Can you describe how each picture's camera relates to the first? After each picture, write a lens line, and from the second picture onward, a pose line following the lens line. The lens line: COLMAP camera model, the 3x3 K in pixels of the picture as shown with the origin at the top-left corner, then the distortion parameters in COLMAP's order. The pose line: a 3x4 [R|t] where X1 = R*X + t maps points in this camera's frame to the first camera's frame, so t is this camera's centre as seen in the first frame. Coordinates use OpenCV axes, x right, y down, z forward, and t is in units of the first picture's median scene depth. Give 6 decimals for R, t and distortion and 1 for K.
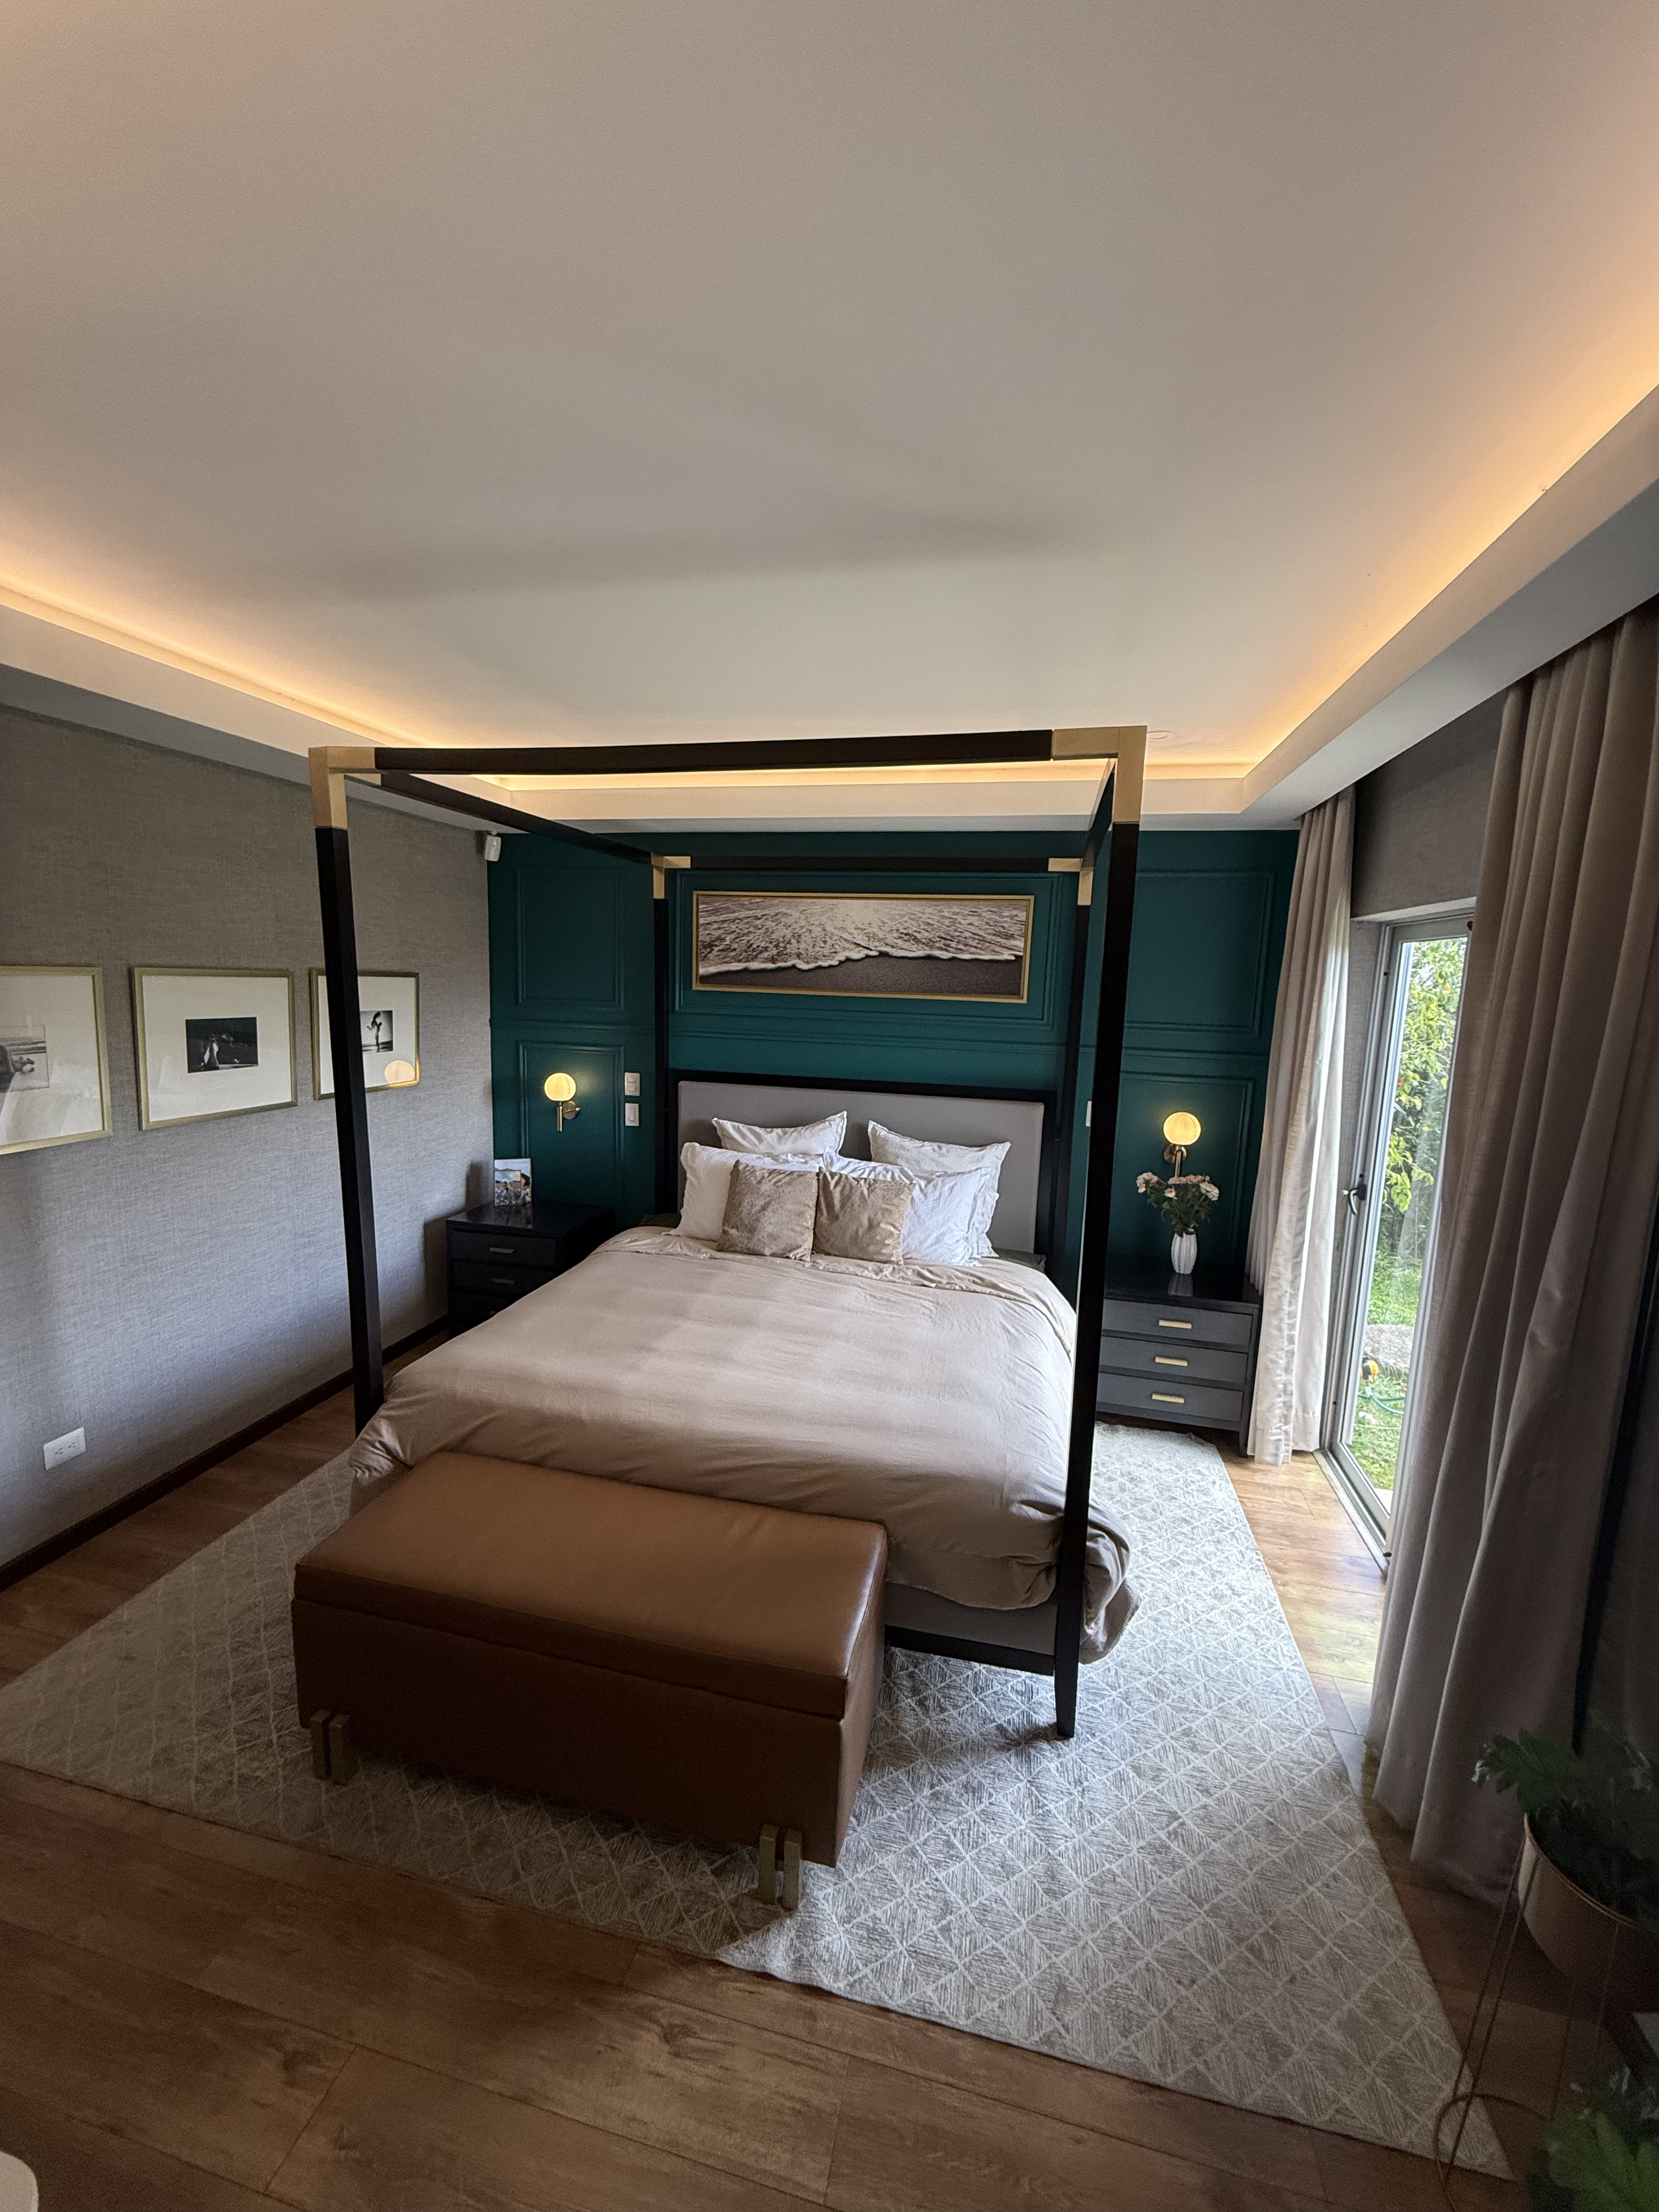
lens RADIAL K [[880.3, 0, 823.0], [0, 880.3, 1106.9], [0, 0, 1]] dist [0.000346, -0.000284]
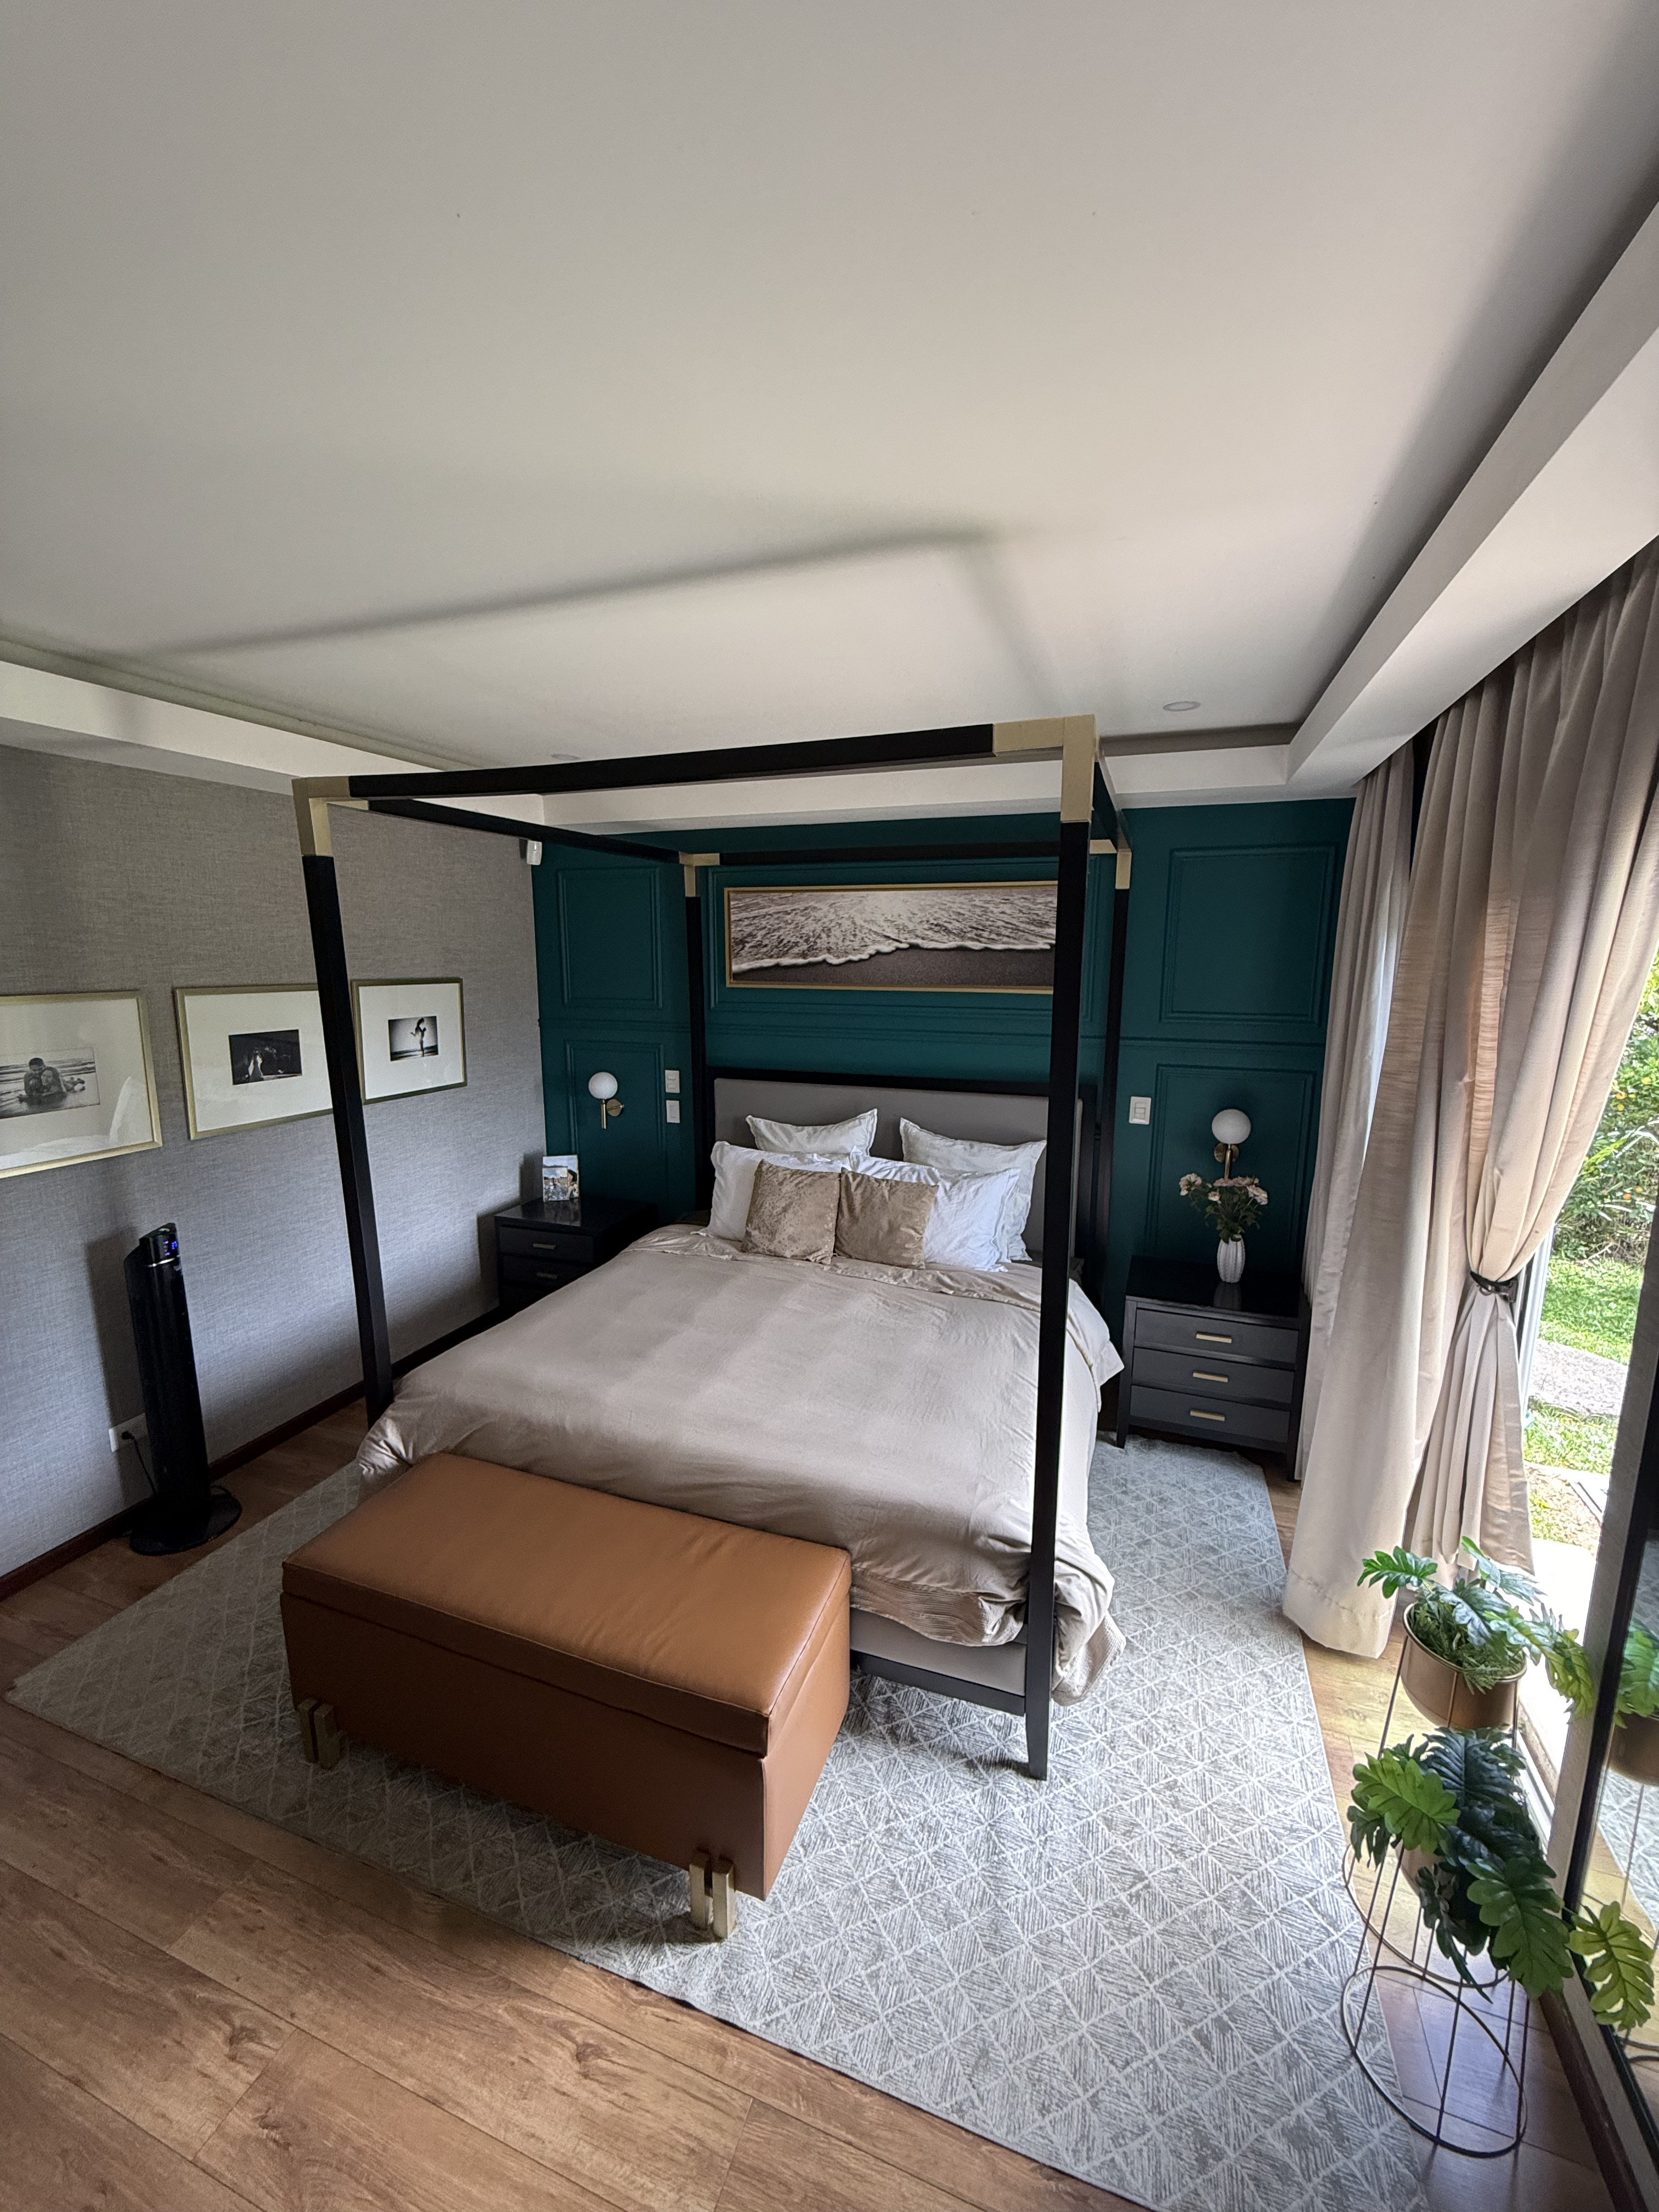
lens RADIAL K [[880.3, 0, 831.2], [0, 880.3, 1105.1], [0, 0, 1]] dist [0.000346, -0.000284]
pose [[0.992268, -0.007970, -0.123856, 0.166692], [0.011338, 0.999584, 0.026511, -0.044235], [0.123593, -0.027710, 0.991946, 0.038883]]
